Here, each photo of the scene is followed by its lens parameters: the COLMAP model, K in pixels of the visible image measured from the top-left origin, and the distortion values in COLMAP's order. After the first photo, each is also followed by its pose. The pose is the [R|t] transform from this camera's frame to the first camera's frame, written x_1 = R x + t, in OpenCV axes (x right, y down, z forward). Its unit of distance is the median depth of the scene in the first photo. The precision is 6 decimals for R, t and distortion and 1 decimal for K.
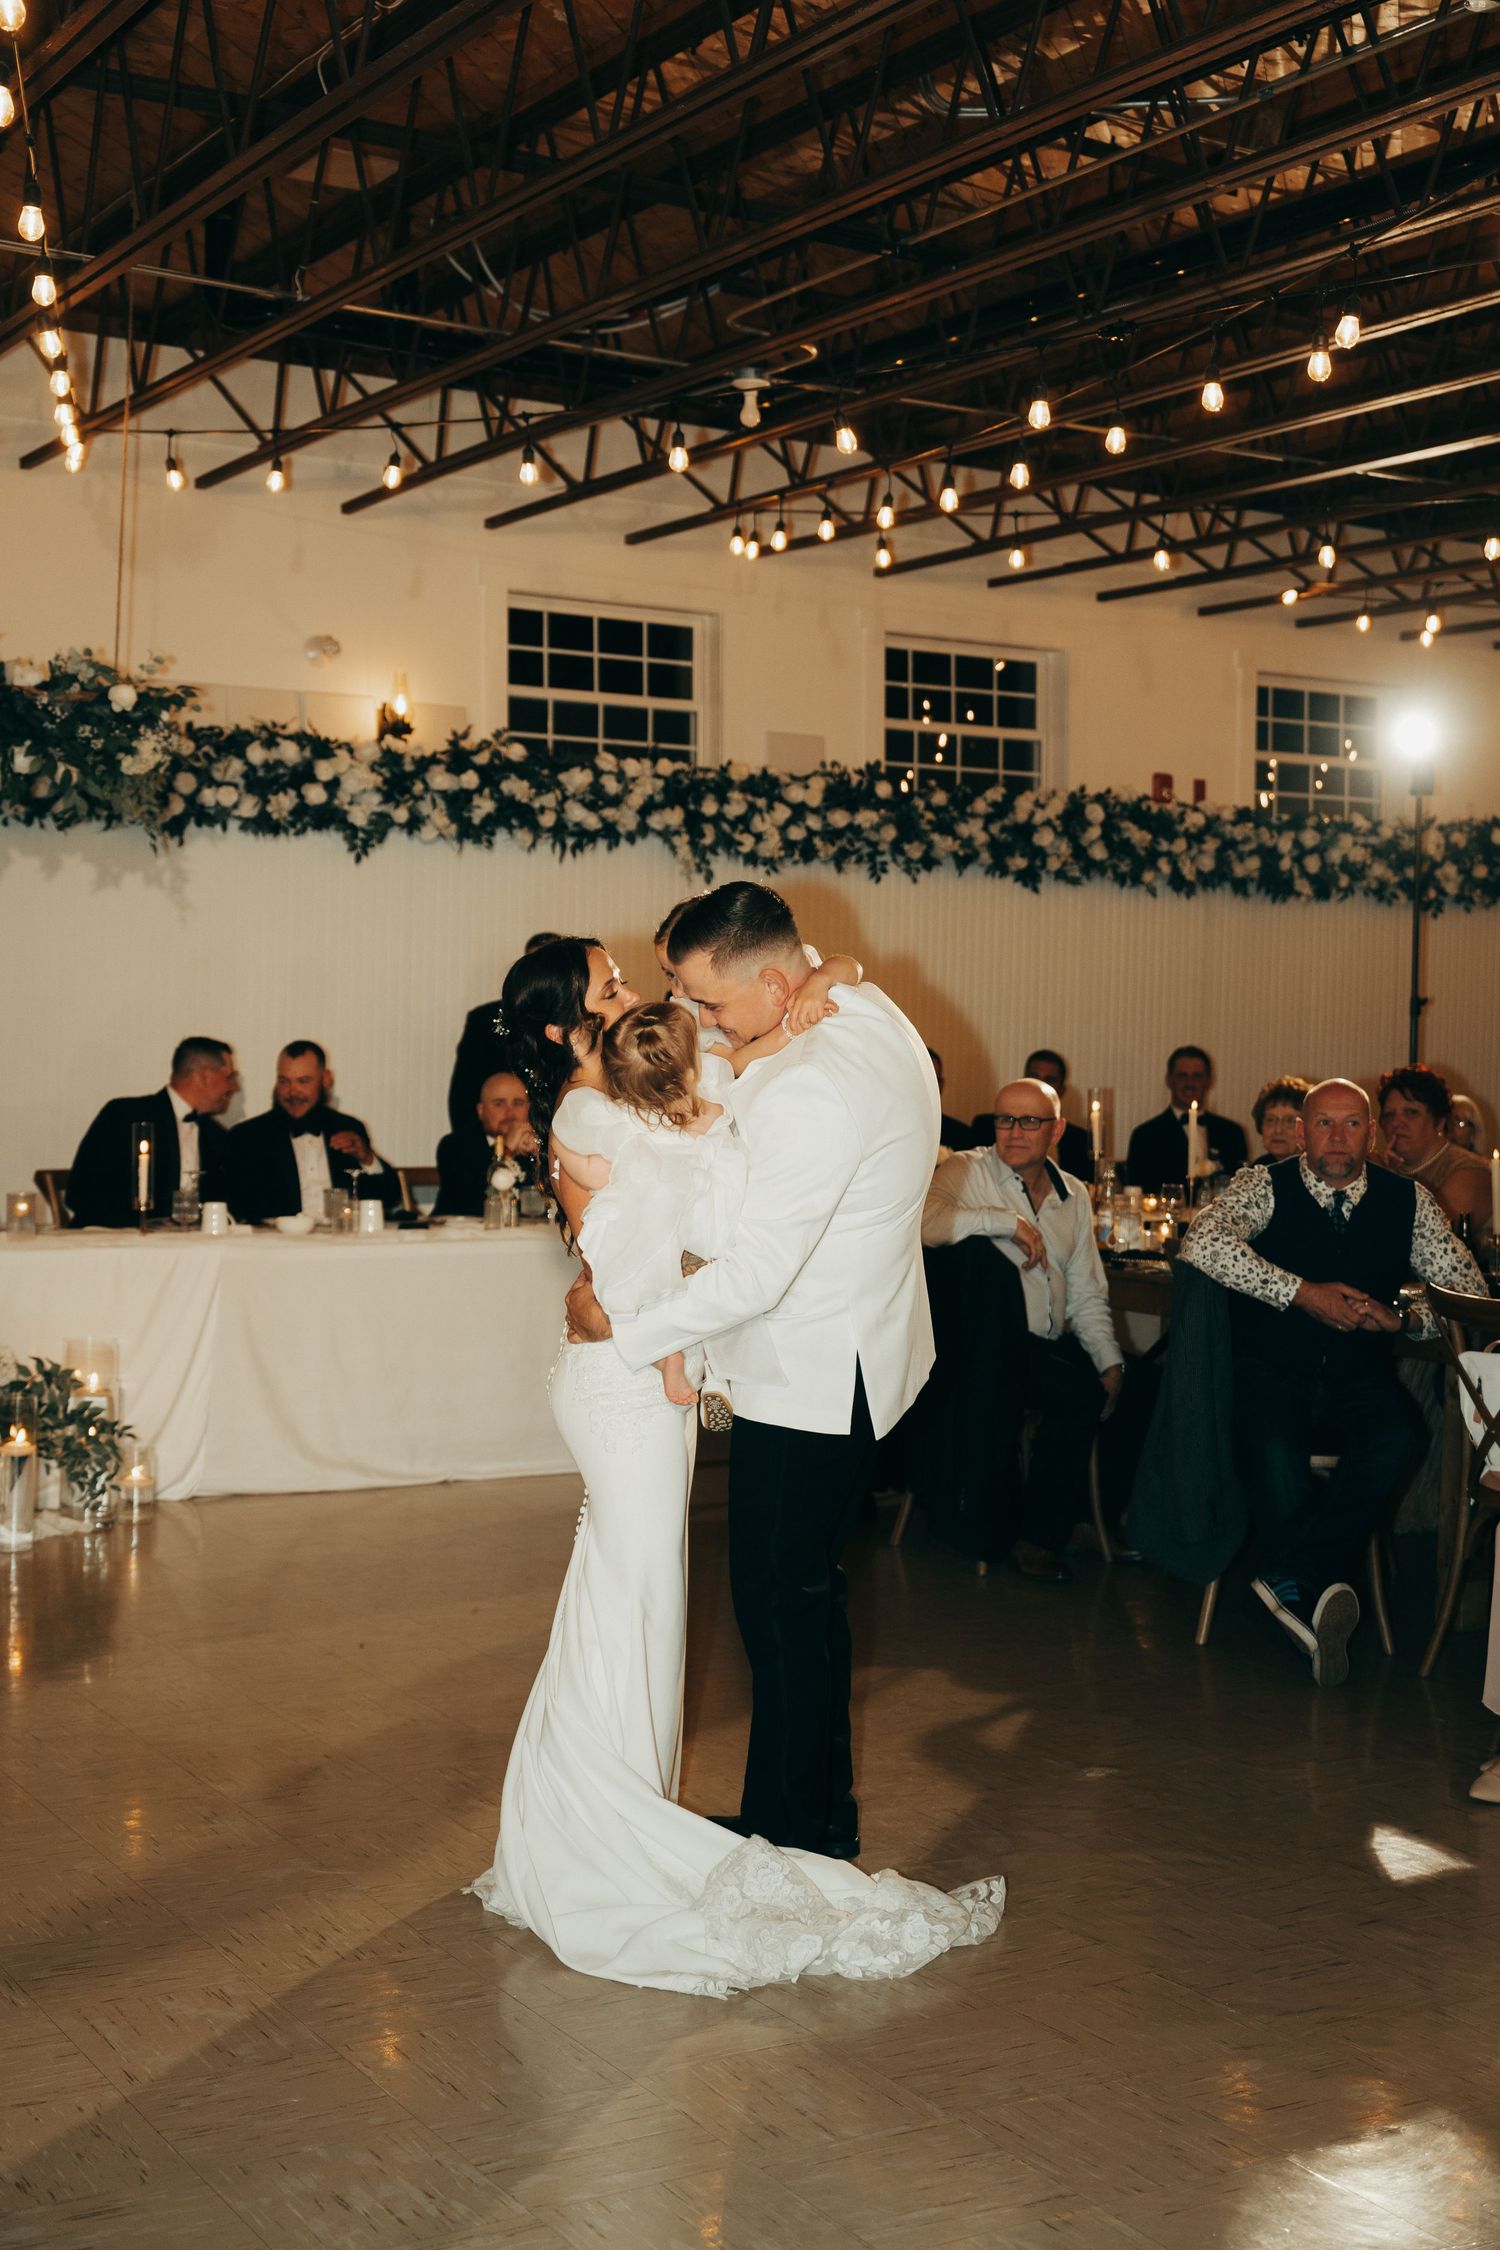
lens RADIAL K [[2763.5, 0, 748.1], [0, 2763.5, 1133.0], [0, 0, 1]] dist [0.025026, 0.008822]
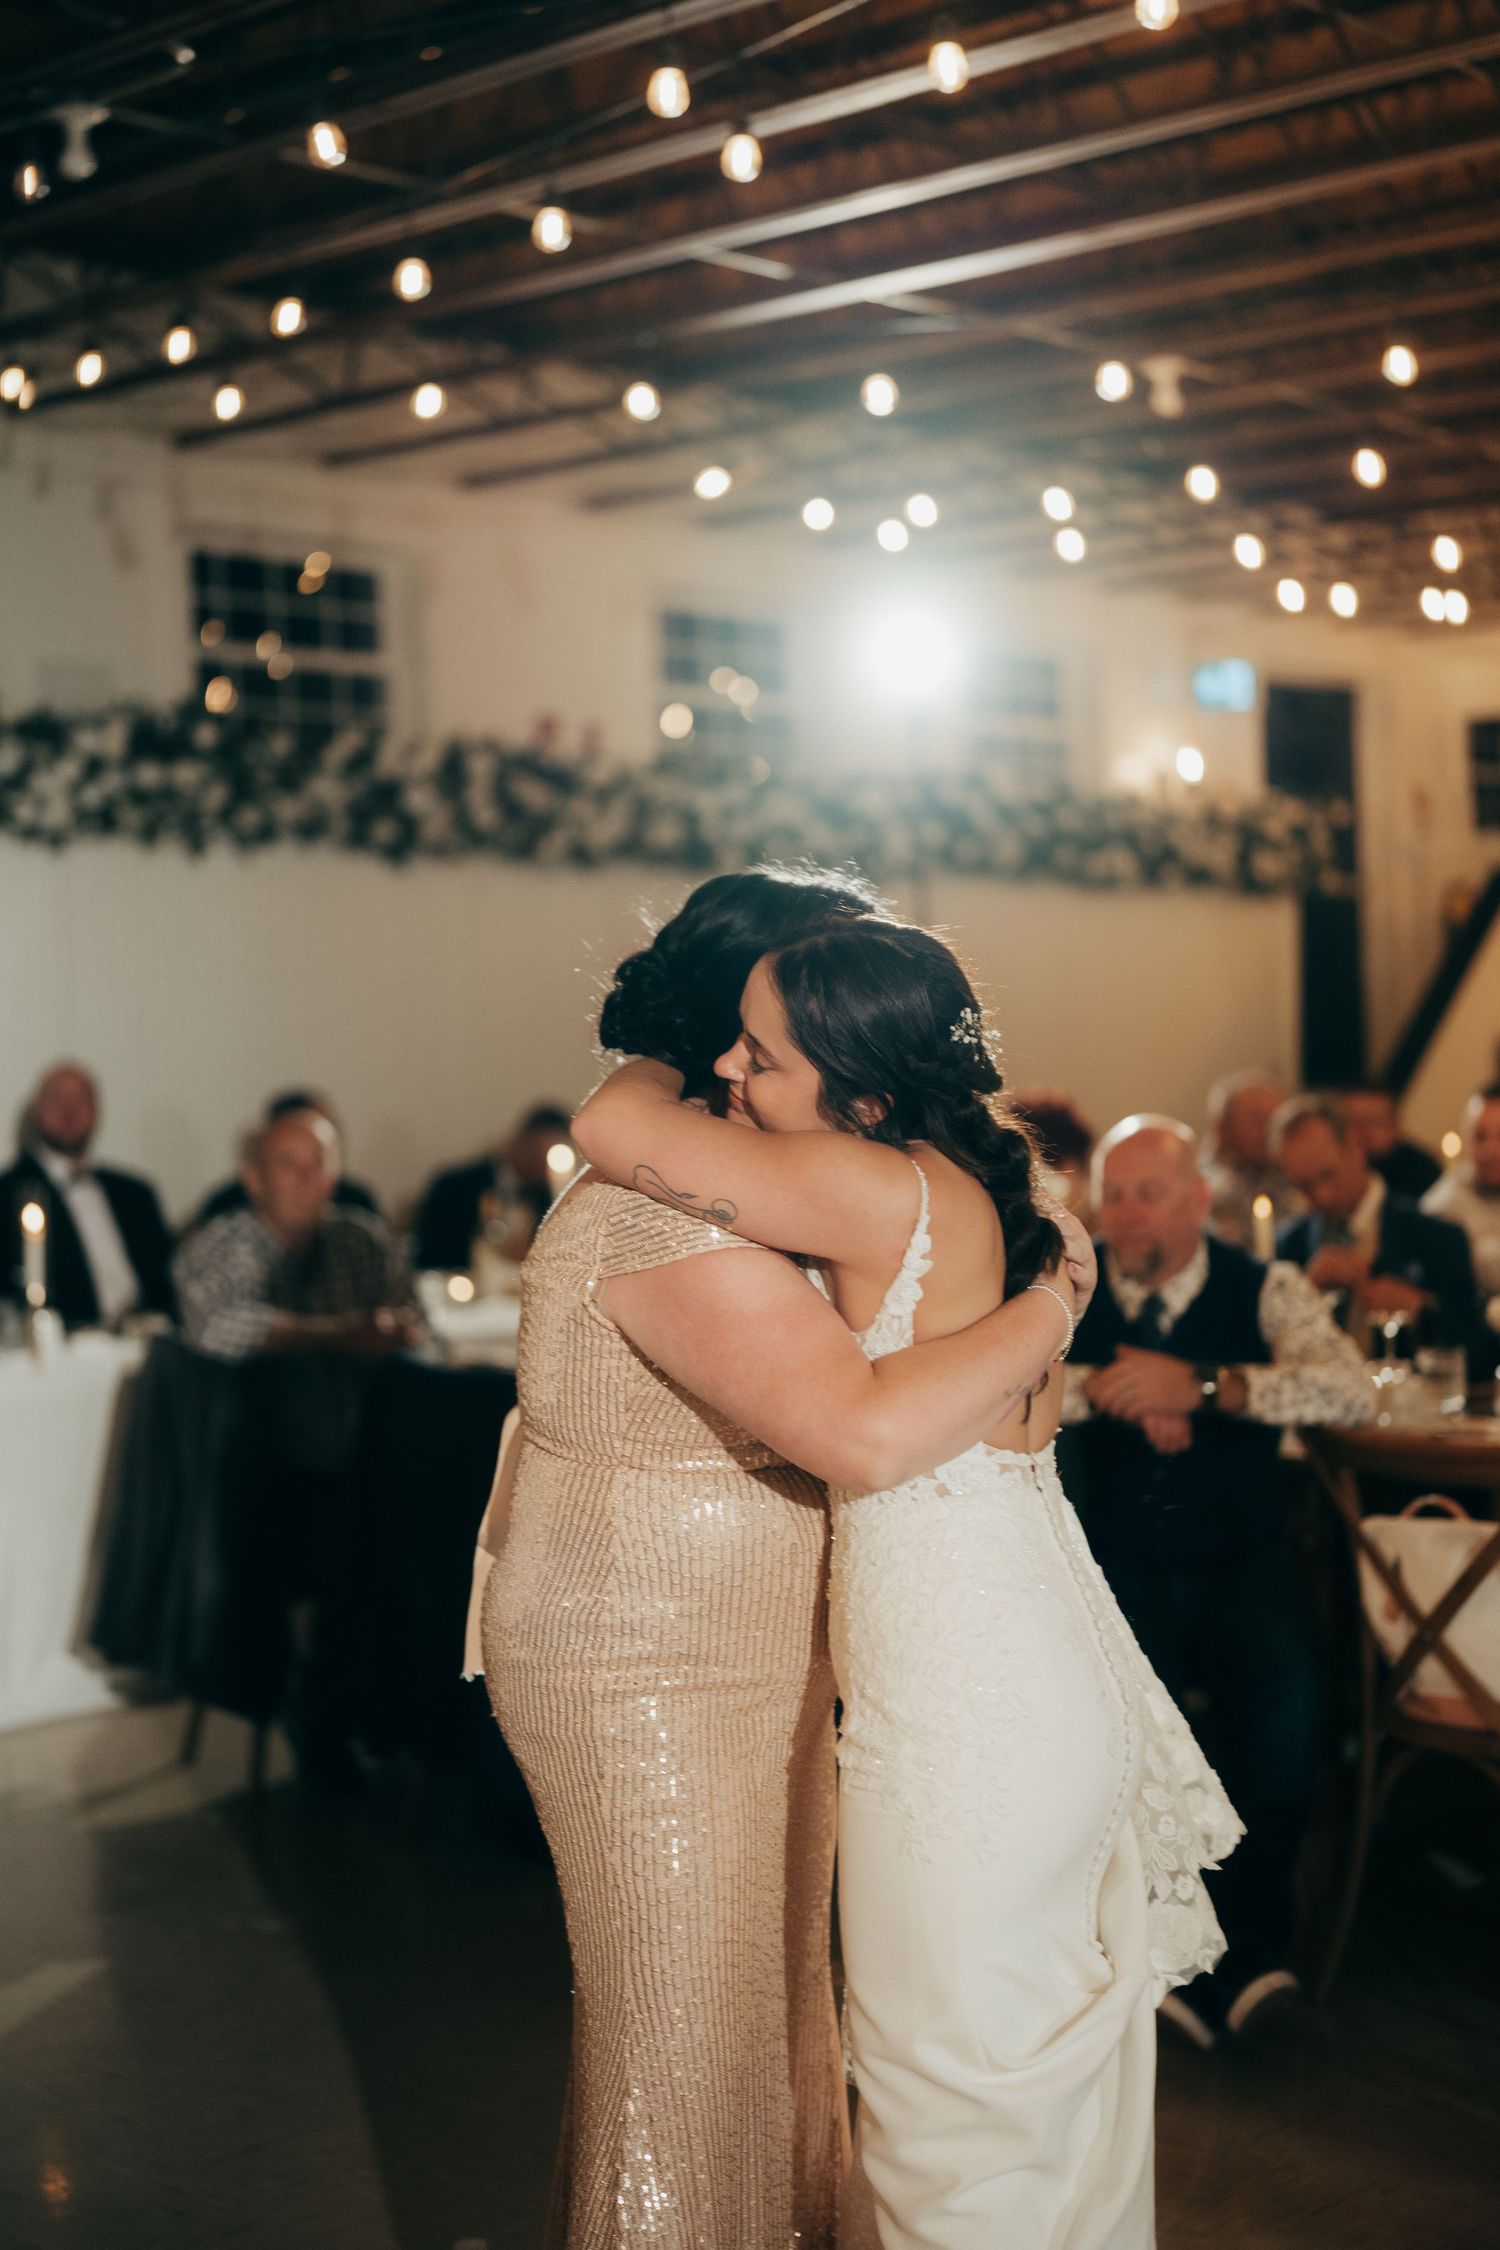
lens RADIAL K [[3183.8, 0, 753.4], [0, 3183.8, 1150.2], [0, 0, 1]] dist [-0.011035, -0.008482]
pose [[0.961279, -0.048863, 0.271211, -0.049416], [0.050053, 0.998743, 0.002530, -0.010803], [-0.270994, 0.011143, 0.962516, 0.170360]]
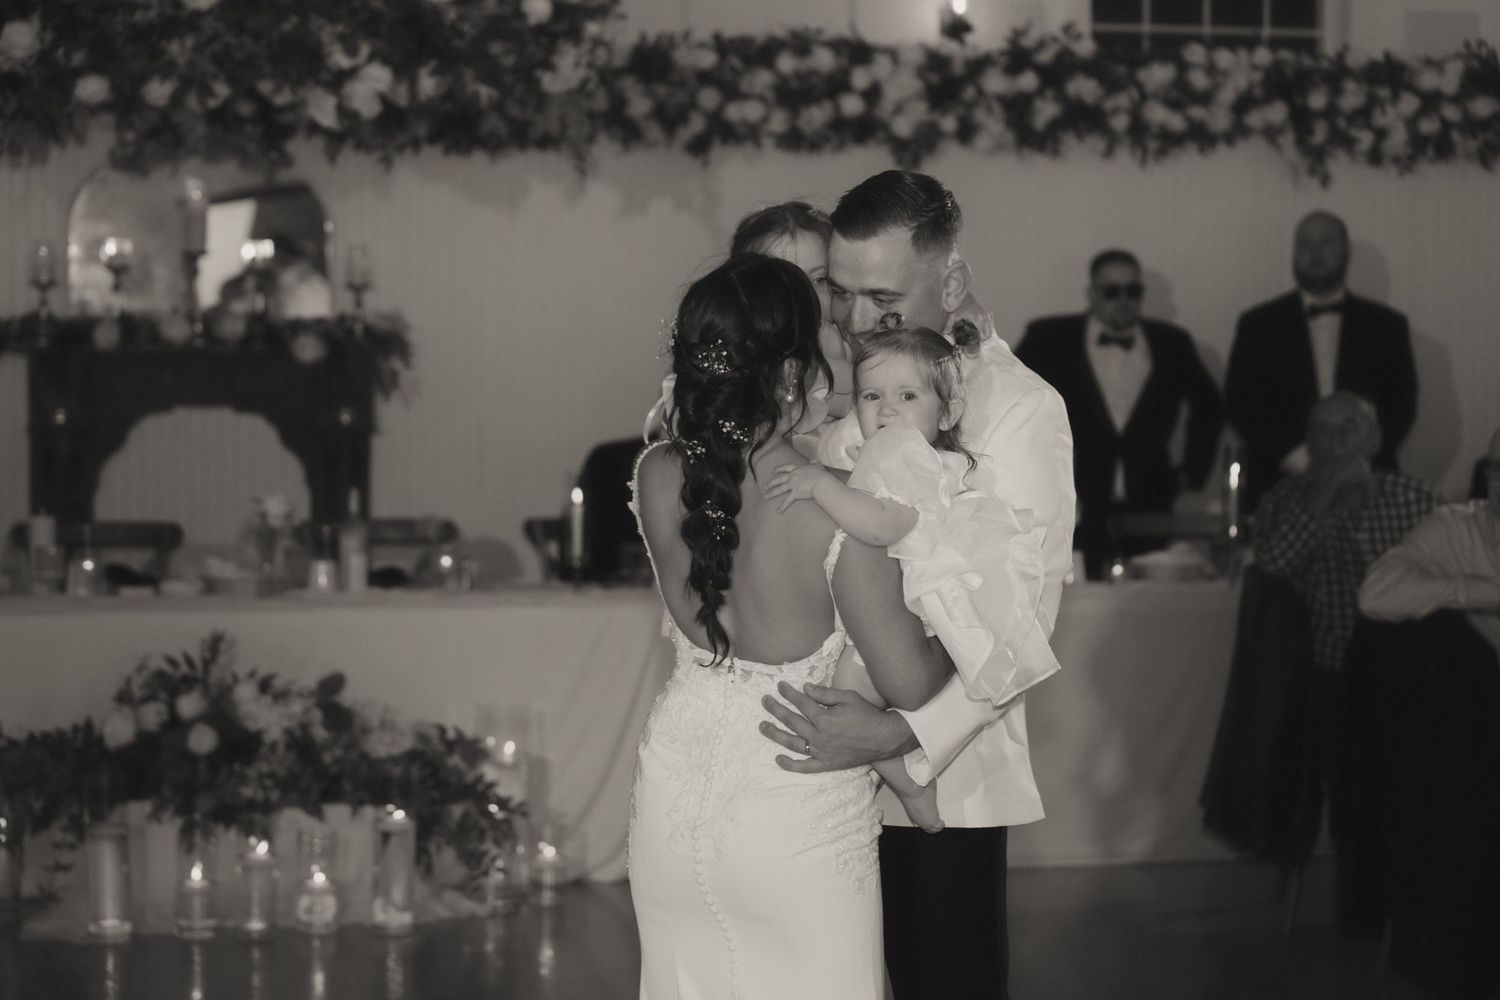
lens RADIAL K [[2911.3, 0, 746.0], [0, 2911.3, 500.1], [0, 0, 1]] dist [0.062009, -0.375519]
pose [[0.951899, 0.000981, -0.306412, 0.100675], [0.003258, 0.999906, 0.013325, -0.005070], [0.306396, -0.013682, 0.951806, 0.071944]]
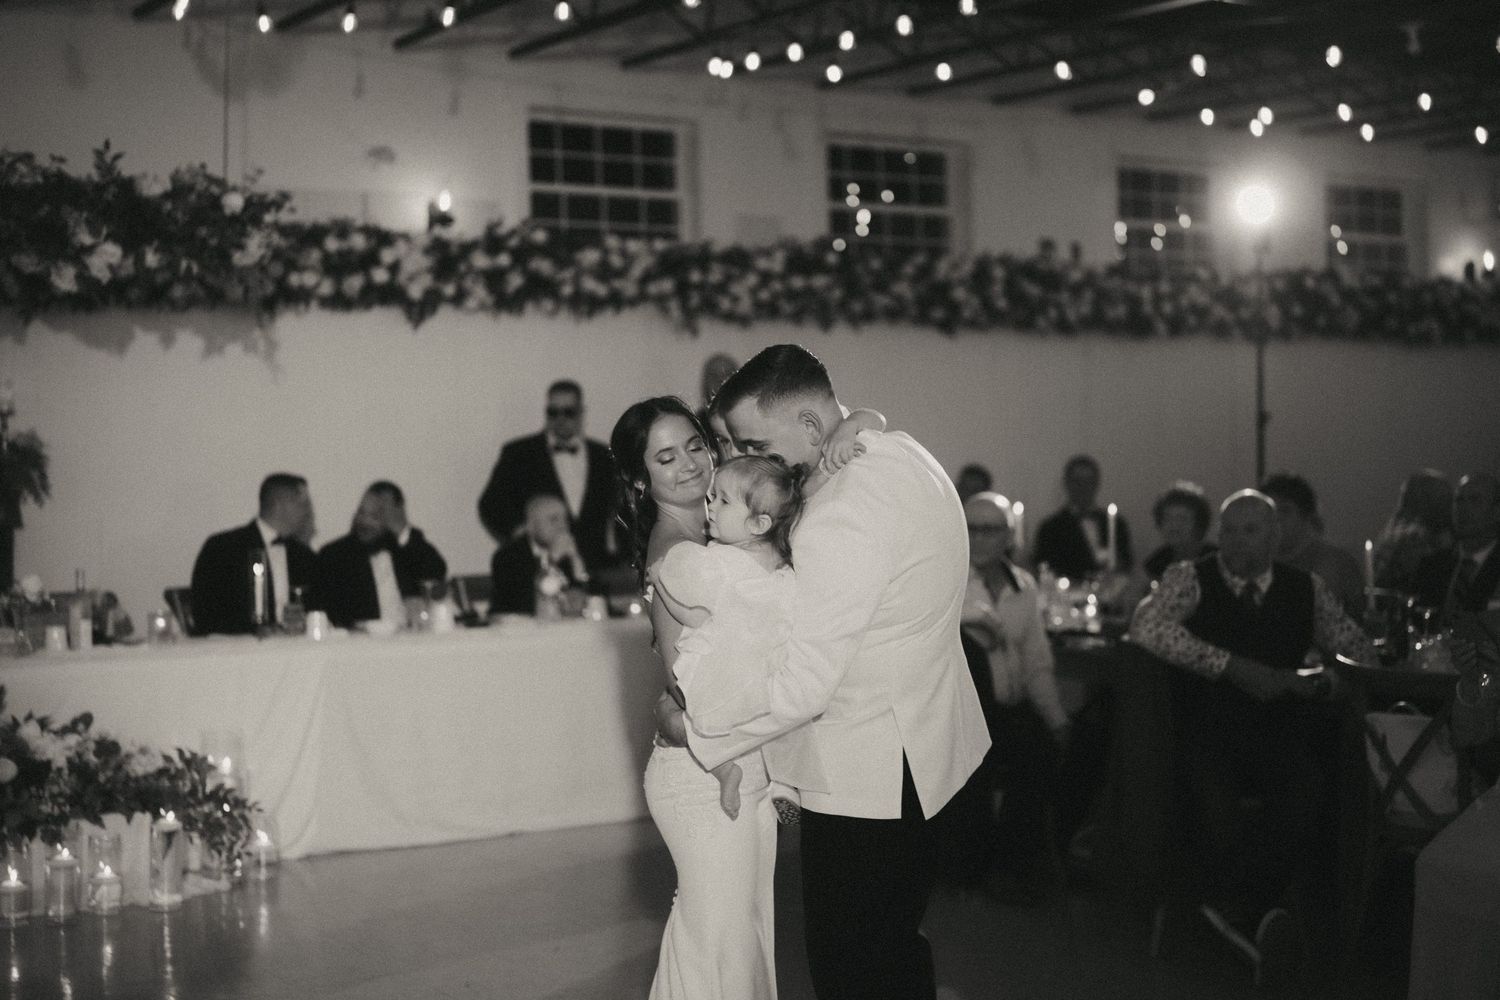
lens RADIAL K [[2147.1, 0, 753.0], [0, 2147.1, 508.3], [0, 0, 1]] dist [0.016431, 0.015076]
pose [[0.999059, -0.029452, 0.031842, -0.022859], [0.029609, 0.999552, -0.004473, -0.008774], [-0.031696, 0.005412, 0.999483, 0.034490]]
